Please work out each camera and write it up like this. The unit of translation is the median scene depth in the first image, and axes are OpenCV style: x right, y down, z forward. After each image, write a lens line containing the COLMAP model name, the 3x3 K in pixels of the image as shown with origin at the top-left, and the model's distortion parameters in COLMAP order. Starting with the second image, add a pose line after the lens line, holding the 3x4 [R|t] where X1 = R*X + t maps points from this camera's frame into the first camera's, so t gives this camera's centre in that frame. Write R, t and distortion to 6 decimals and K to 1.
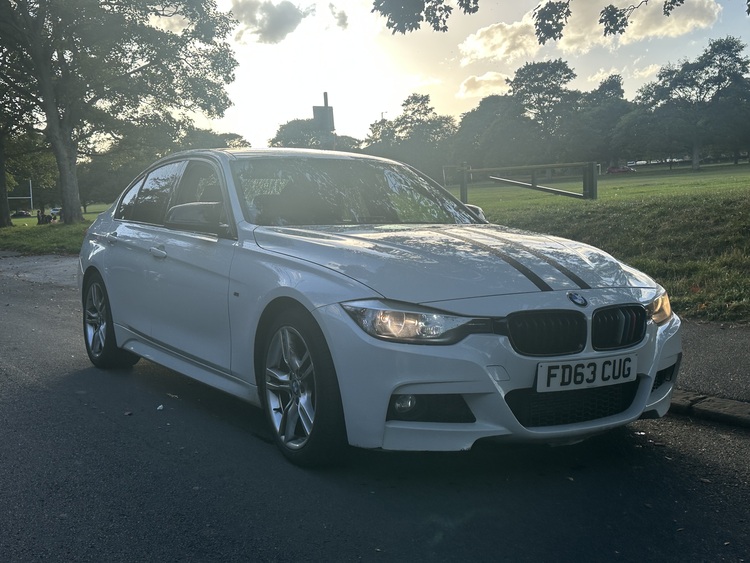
lens RADIAL K [[890.9, 0, 375.0], [0, 890.9, 281.5], [0, 0, 1]] dist [0.199148, -0.392405]
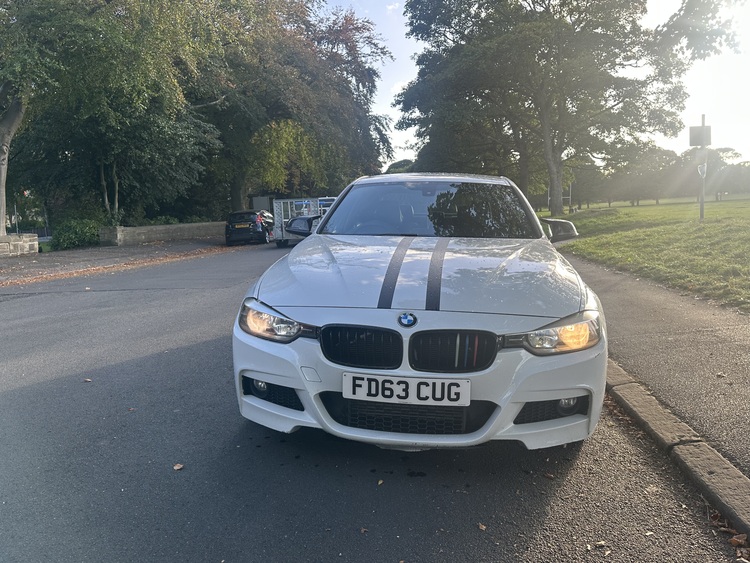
lens RADIAL K [[608.0, 0, 374.5], [0, 608.0, 254.8], [0, 0, 1]] dist [-0.003925, -0.005351]
pose [[0.759000, 0.063235, -0.648013, 0.192008], [-0.061233, 0.997794, 0.025647, -0.021255], [0.648205, 0.020214, 0.761197, 0.123423]]
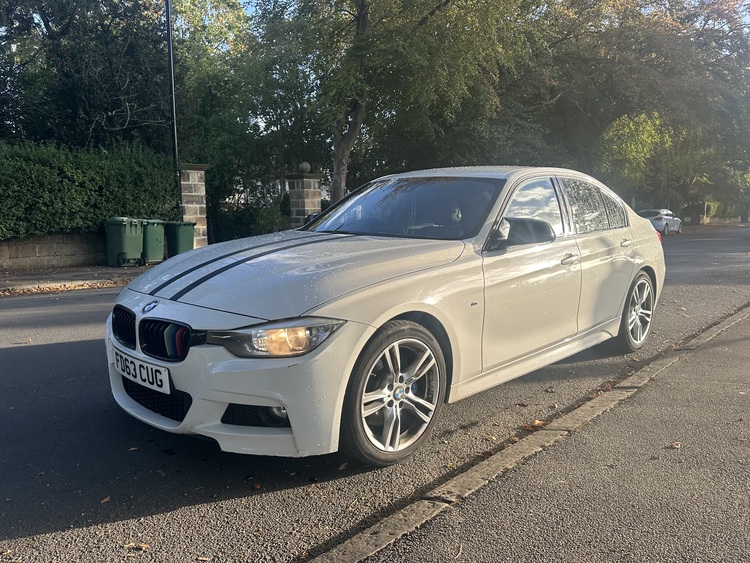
lens RADIAL K [[595.2, 0, 375.0], [0, 595.2, 281.5], [0, 0, 1]] dist [0.002018, -0.000026]
pose [[0.212578, 0.121994, -0.969499, 0.299433], [-0.062711, 0.991834, 0.111054, -0.033974], [0.975130, 0.037191, 0.218492, 0.324411]]
